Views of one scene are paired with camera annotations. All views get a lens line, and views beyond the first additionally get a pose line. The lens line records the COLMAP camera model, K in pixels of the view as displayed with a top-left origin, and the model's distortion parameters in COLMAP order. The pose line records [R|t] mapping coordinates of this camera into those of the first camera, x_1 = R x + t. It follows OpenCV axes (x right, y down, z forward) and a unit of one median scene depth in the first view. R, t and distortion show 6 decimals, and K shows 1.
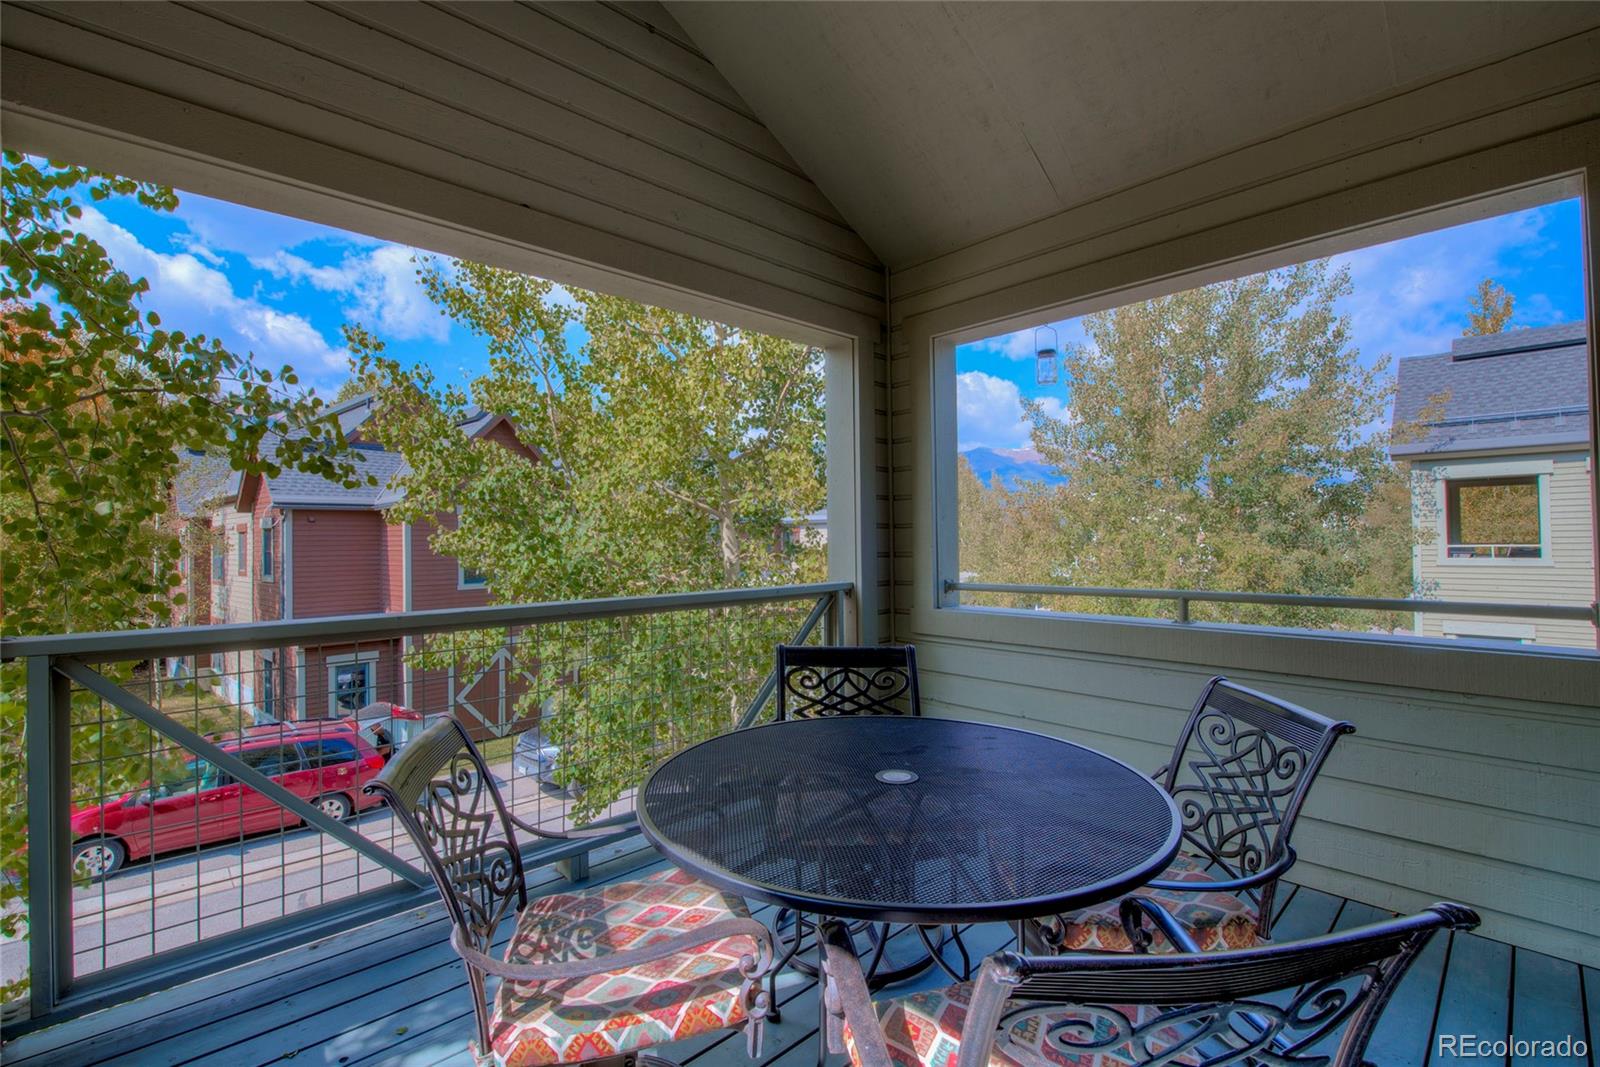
lens RADIAL K [[713.1, 0, 803.3], [0, 713.1, 525.1], [0, 0, 1]] dist [-0.014664, 0.000133]
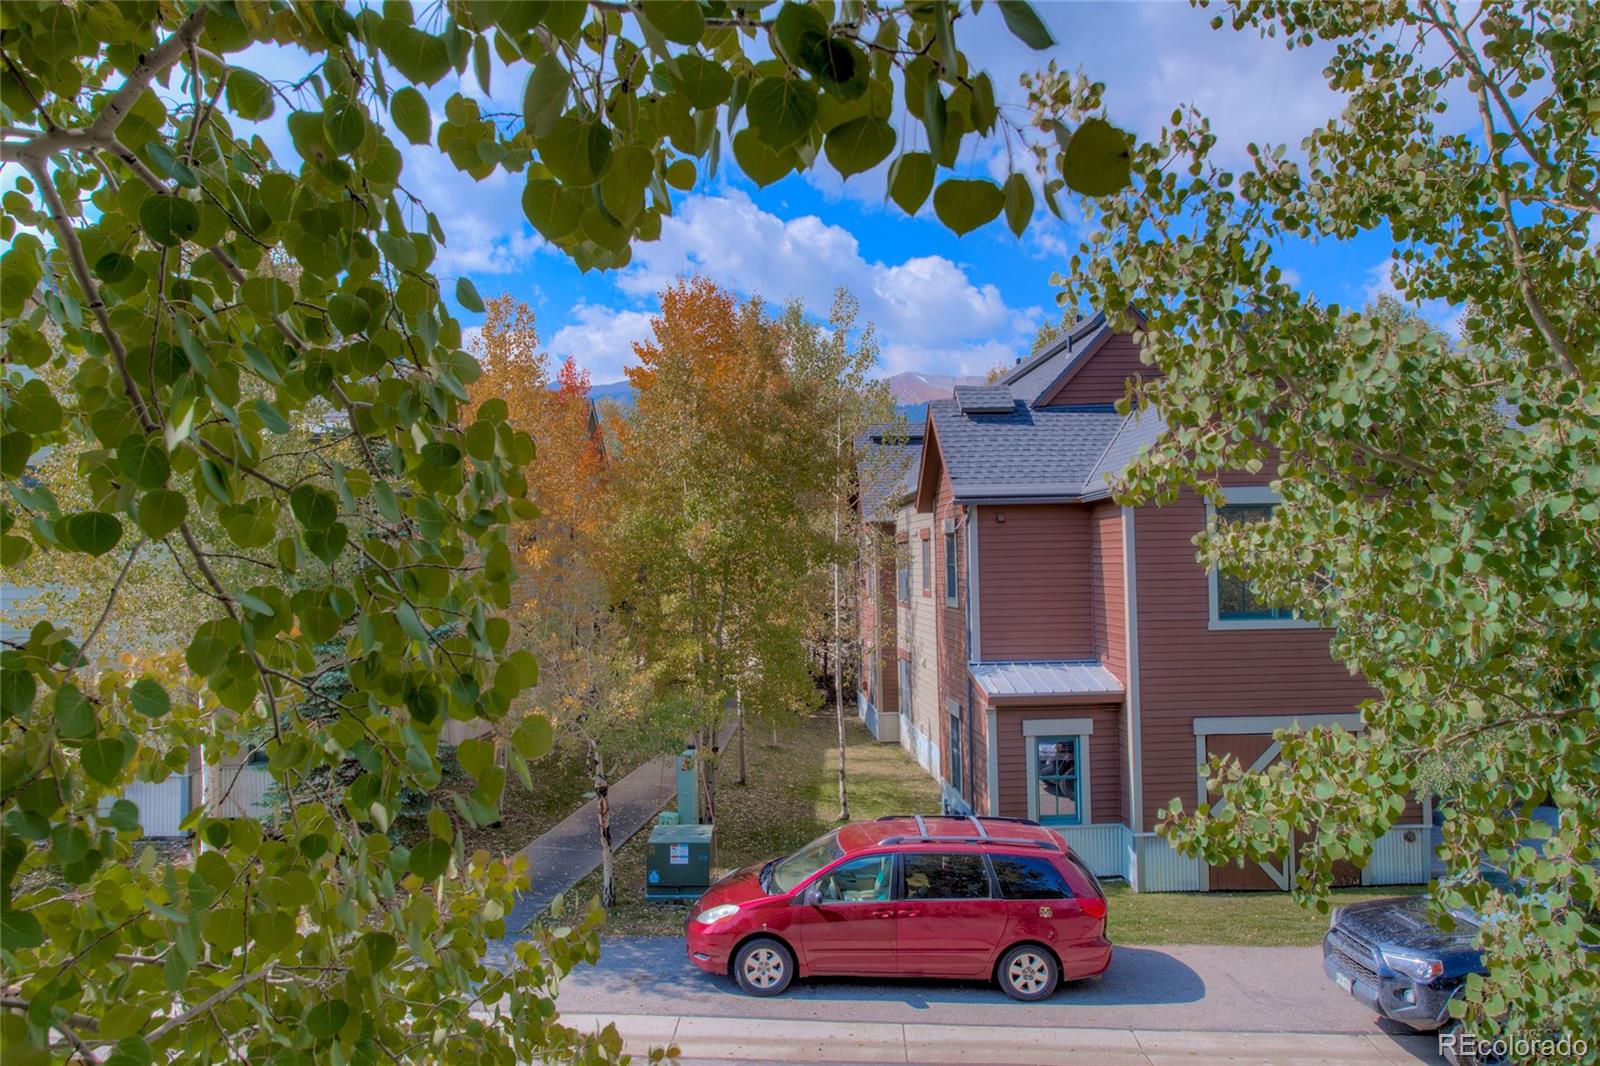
lens RADIAL K [[1069.6, 0, 800.0], [0, 1069.6, 533.0], [0, 0, 1]] dist [0.004623, 0.001548]
pose [[0.696098, -0.016357, -0.717761, -0.111084], [0.020639, 0.999783, -0.002768, 0.006137], [0.717650, -0.012888, 0.696284, 0.178665]]
